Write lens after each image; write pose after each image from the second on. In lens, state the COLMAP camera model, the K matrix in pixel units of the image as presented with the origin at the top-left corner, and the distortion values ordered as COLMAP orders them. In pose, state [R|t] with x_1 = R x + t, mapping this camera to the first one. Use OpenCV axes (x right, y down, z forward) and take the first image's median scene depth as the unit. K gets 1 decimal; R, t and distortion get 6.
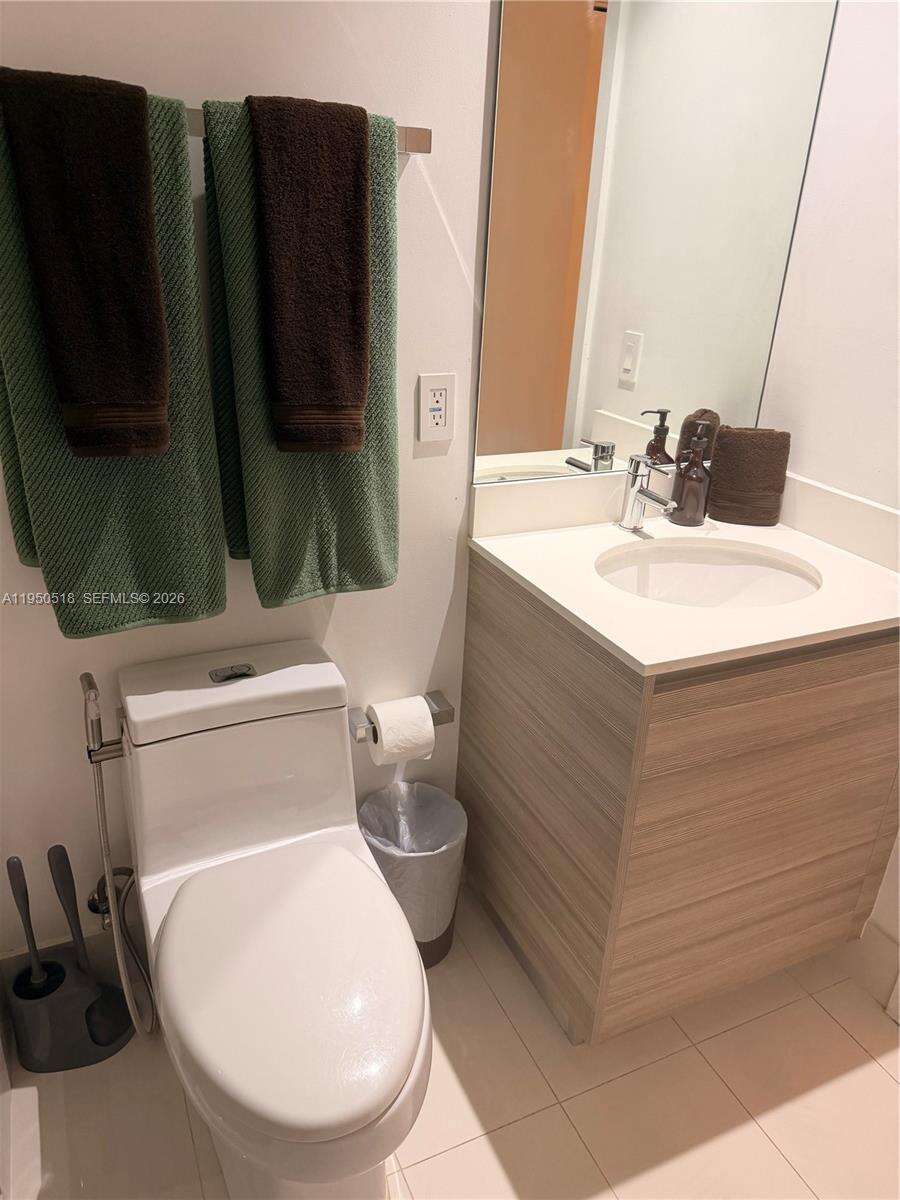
lens RADIAL K [[836.9, 0, 446.4], [0, 836.9, 599.6], [0, 0, 1]] dist [0.105717, -0.167121]
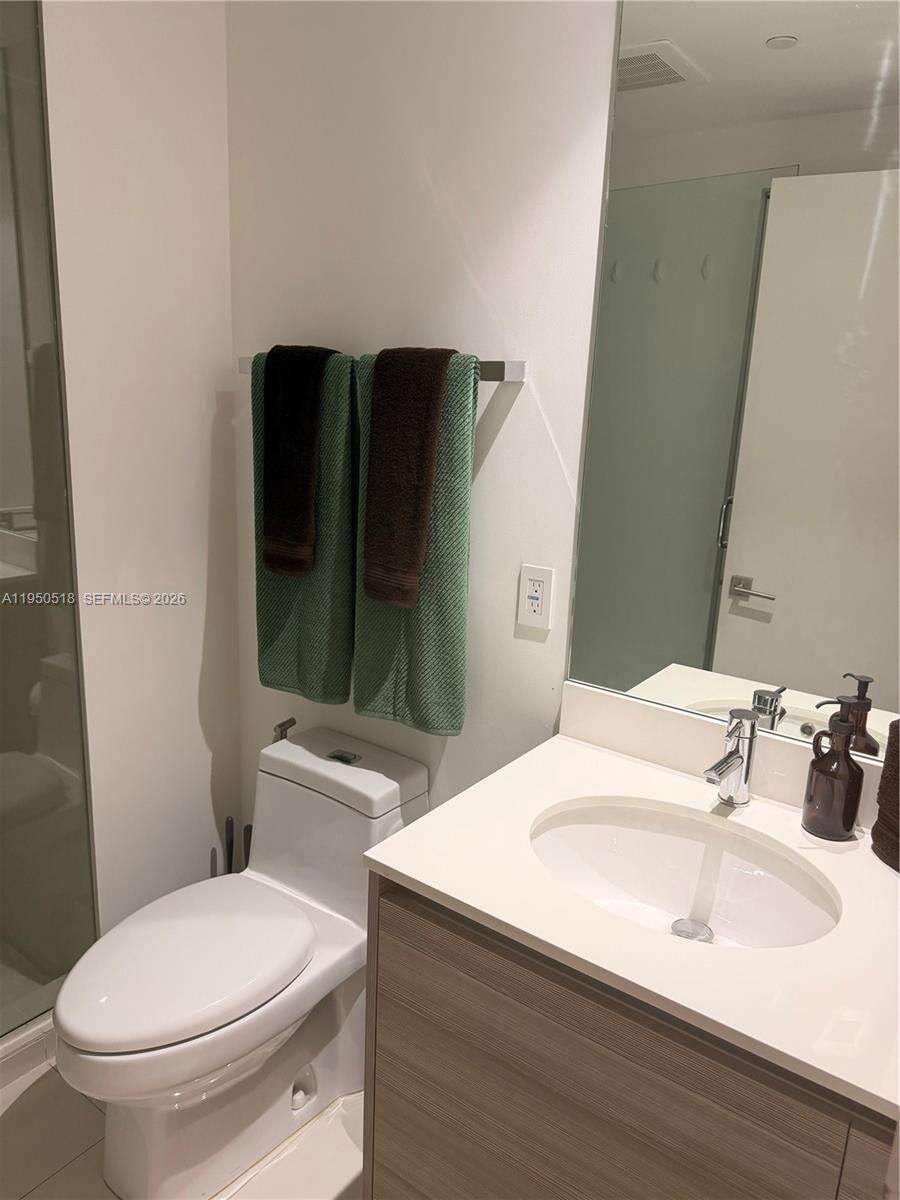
lens RADIAL K [[836.9, 0, 446.4], [0, 836.9, 599.6], [0, 0, 1]] dist [0.105717, -0.167121]
pose [[0.470720, 0.181135, -0.863489, 0.850349], [-0.372207, 0.928114, -0.008213, -0.175637], [0.799928, 0.325262, 0.504301, 0.384548]]
